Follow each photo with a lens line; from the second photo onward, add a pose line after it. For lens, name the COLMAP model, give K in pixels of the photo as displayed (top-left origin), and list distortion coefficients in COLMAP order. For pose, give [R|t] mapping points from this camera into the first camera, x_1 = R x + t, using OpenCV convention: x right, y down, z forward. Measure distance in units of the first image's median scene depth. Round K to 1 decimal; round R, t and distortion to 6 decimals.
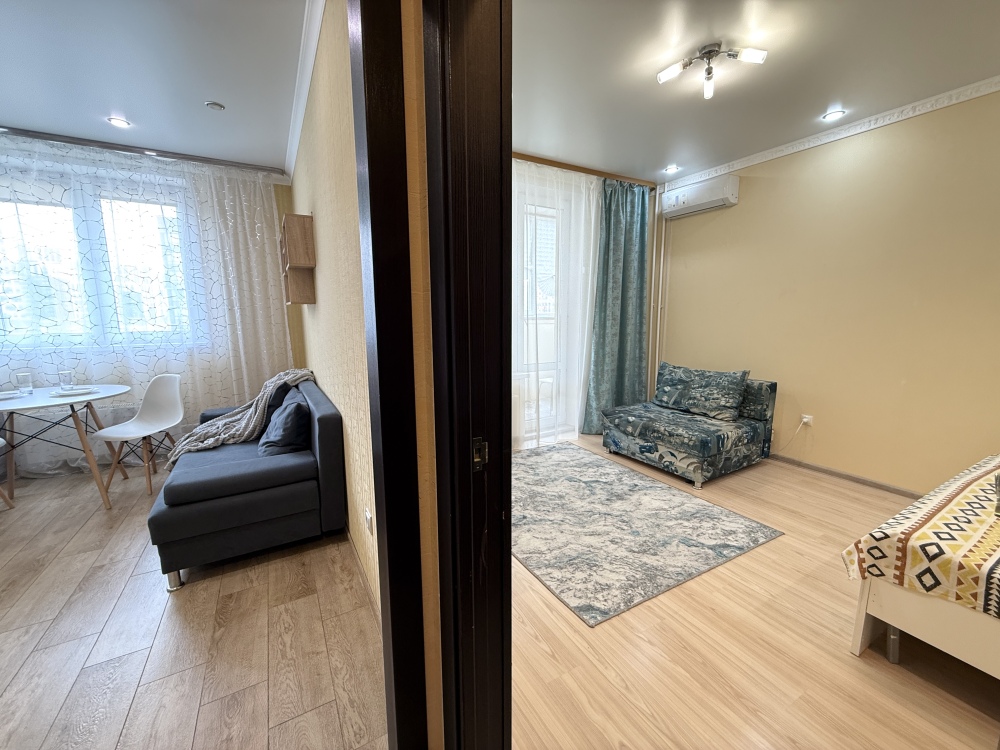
lens RADIAL K [[399.0, 0, 495.5], [0, 399.0, 376.7], [0, 0, 1]] dist [-0.000441, 0.000158]
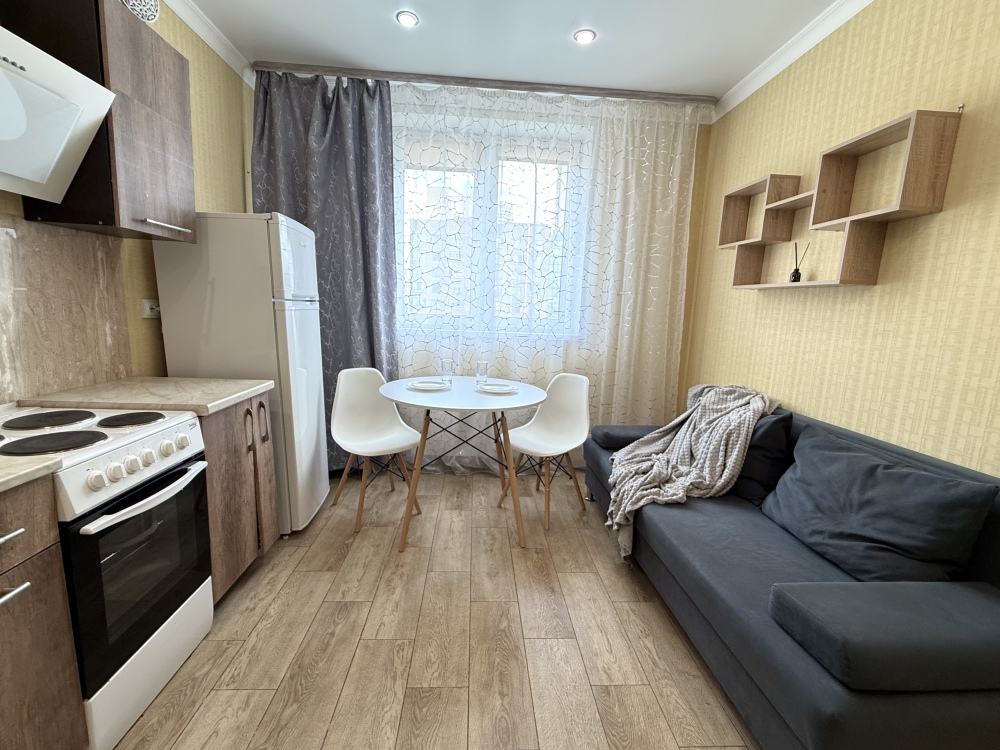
lens RADIAL K [[424.1, 0, 499.1], [0, 424.1, 376.9], [0, 0, 1]] dist [-0.000425, 0.000379]
pose [[0.892478, 0.112708, -0.436784, -0.577077], [-0.113039, 0.993268, 0.025332, -0.006951], [0.436699, 0.026766, 0.899209, 0.201331]]
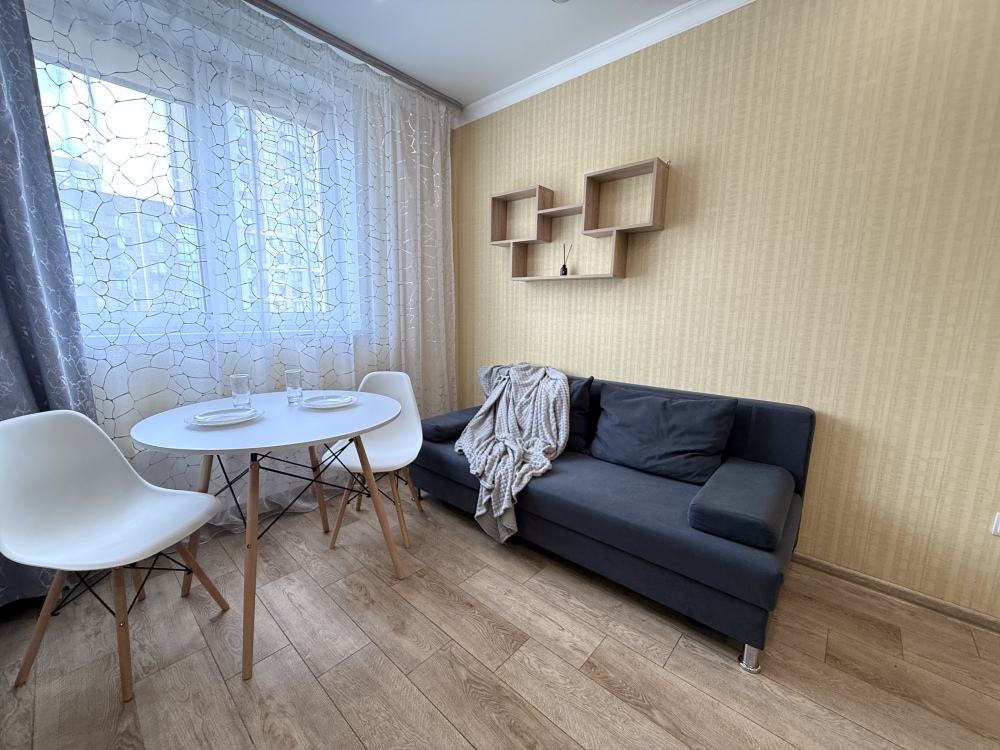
lens RADIAL K [[399.0, 0, 499.5], [0, 399.0, 377.2], [0, 0, 1]] dist [-0.000441, 0.000158]
pose [[0.950137, -0.033200, 0.310061, -0.841389], [0.029891, 0.999434, 0.015421, -0.002968], [-0.310398, -0.005384, 0.950591, 0.277587]]
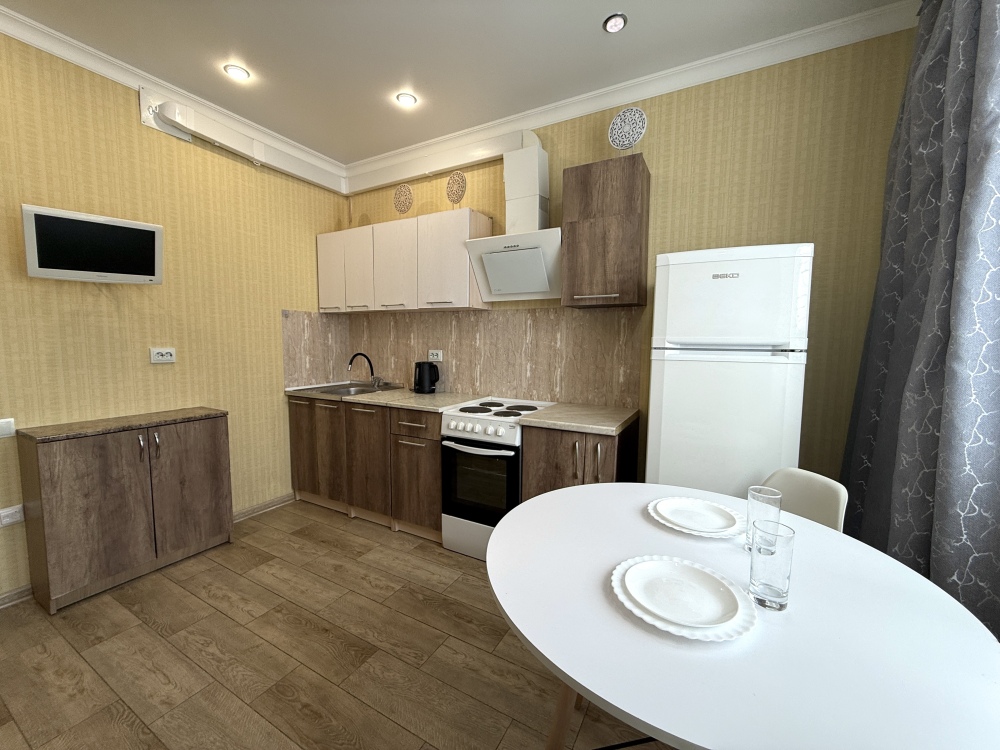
lens RADIAL K [[399.0, 0, 499.1], [0, 399.0, 376.3], [0, 0, 1]] dist [-0.000441, 0.000158]
pose [[-0.857692, 0.041797, -0.512462, -0.695946], [-0.083980, 0.971918, 0.219826, -0.129444], [0.507258, 0.231580, -0.830096, 0.956241]]
